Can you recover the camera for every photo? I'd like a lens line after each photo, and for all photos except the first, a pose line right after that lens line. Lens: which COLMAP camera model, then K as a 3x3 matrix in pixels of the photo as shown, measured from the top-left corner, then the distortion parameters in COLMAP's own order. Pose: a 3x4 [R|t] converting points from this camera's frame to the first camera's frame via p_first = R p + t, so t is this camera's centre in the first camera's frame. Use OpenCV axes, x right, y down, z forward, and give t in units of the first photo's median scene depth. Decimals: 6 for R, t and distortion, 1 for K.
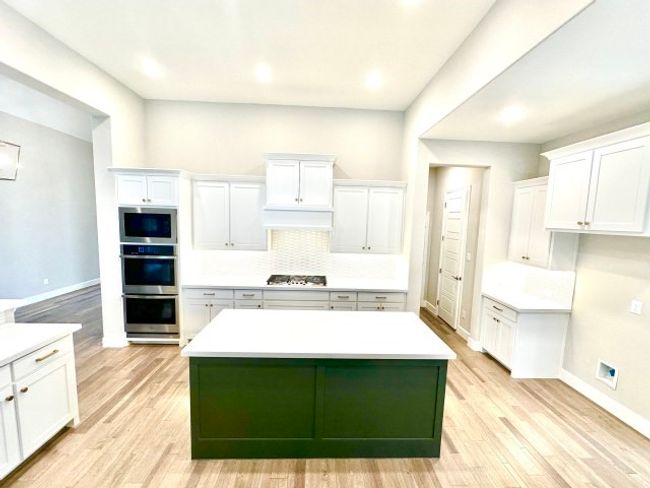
lens RADIAL K [[261.4, 0, 323.3], [0, 261.4, 246.1], [0, 0, 1]] dist [0.004272, 0.000497]
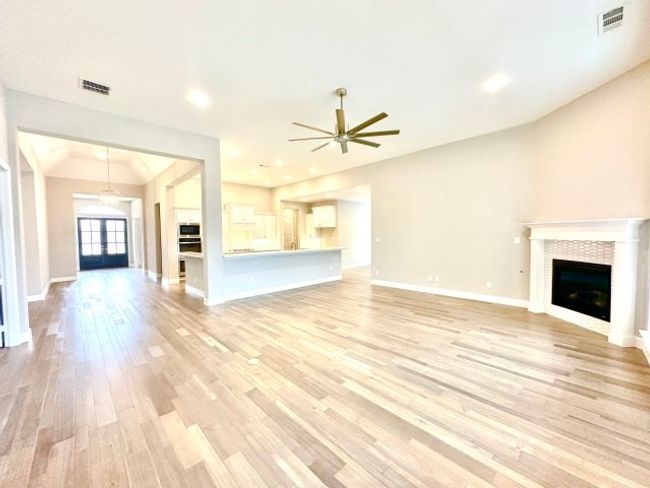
lens RADIAL K [[261.4, 0, 327.1], [0, 261.4, 243.5], [0, 0, 1]] dist [0.004272, 0.000497]
pose [[0.748881, -0.063010, 0.659703, -1.345853], [0.107750, 0.993801, -0.027395, 0.259979], [-0.653887, 0.091599, 0.751027, -1.730879]]
